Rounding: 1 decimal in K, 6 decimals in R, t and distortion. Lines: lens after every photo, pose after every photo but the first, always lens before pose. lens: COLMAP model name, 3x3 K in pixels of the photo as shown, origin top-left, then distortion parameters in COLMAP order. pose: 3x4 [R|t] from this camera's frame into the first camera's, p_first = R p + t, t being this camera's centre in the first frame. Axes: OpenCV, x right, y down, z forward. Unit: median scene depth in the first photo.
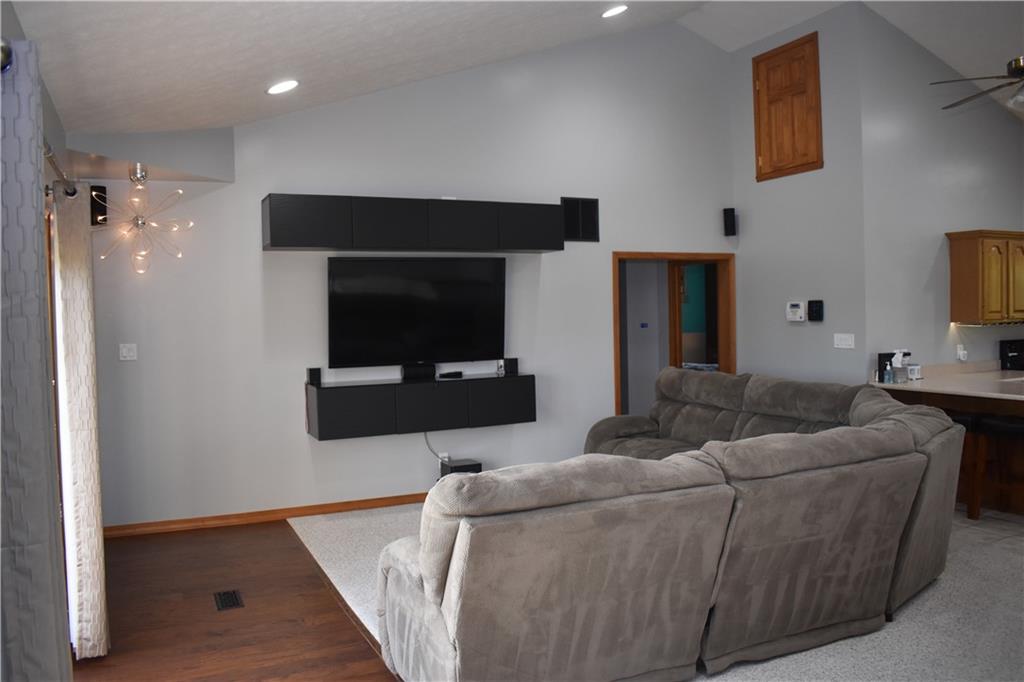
lens RADIAL K [[803.2, 0, 508.2], [0, 803.2, 337.2], [0, 0, 1]] dist [-0.099195, 0.020955]
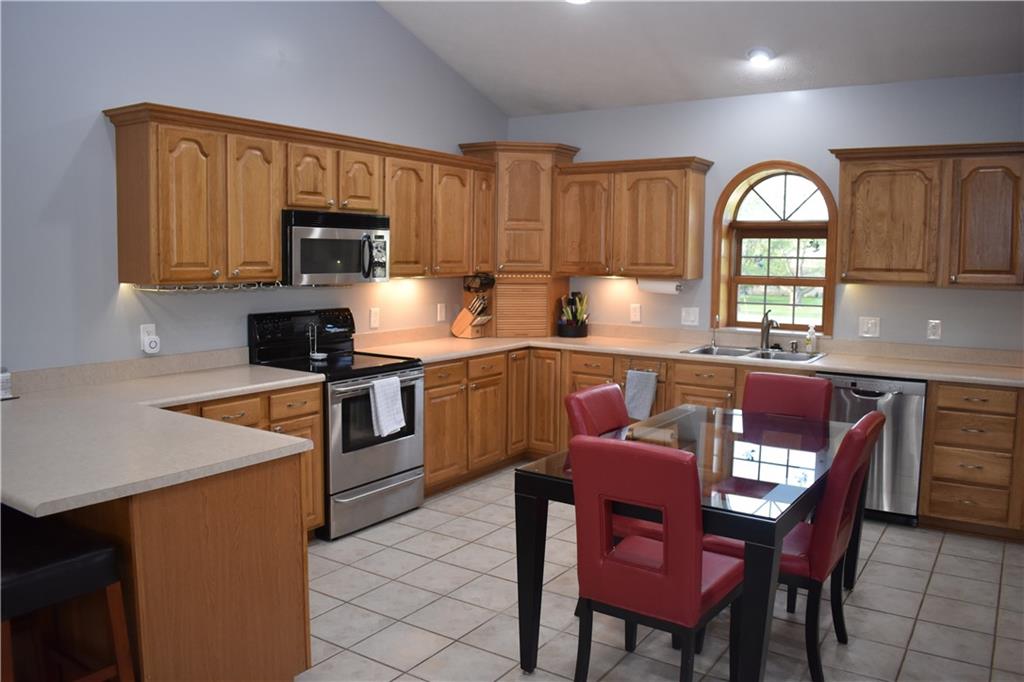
lens RADIAL K [[803.2, 0, 516.8], [0, 803.2, 334.4], [0, 0, 1]] dist [-0.099195, 0.020955]
pose [[0.856128, -0.019271, 0.516404, 0.543591], [-0.014555, 0.998009, 0.061374, -0.021744], [-0.516558, -0.060061, 0.854143, 0.419961]]
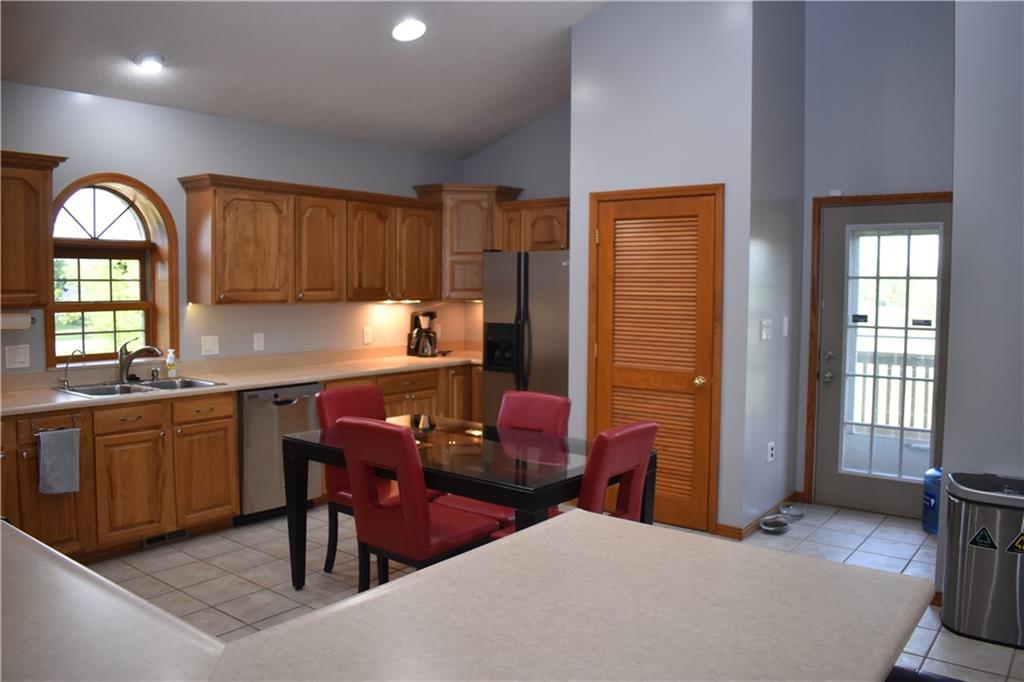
lens RADIAL K [[803.2, 0, 508.8], [0, 803.2, 337.7], [0, 0, 1]] dist [-0.099195, 0.020955]
pose [[-0.448804, -0.040084, 0.892731, 0.386395], [0.029108, 0.997808, 0.059436, -0.033476], [-0.893156, 0.052660, -0.446654, 0.963235]]
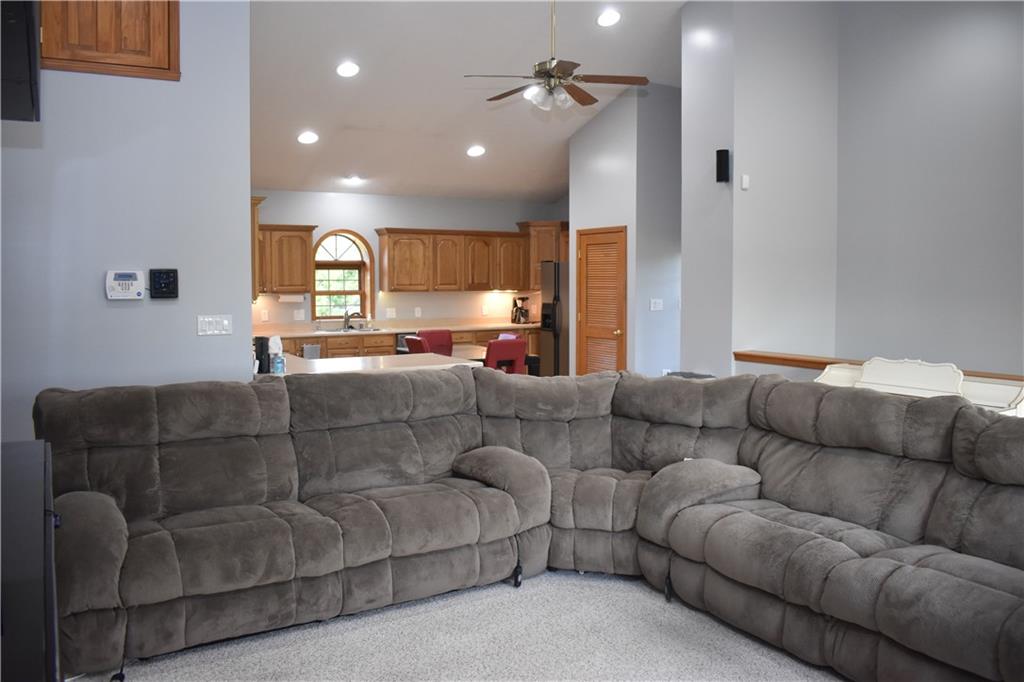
lens RADIAL K [[803.2, 0, 511.1], [0, 803.2, 341.4], [0, 0, 1]] dist [-0.099195, 0.020955]
pose [[-0.098557, -0.052213, 0.993761, -0.342086], [0.033325, 0.997889, 0.055735, -0.012281], [-0.994573, 0.038610, -0.096609, 0.800804]]
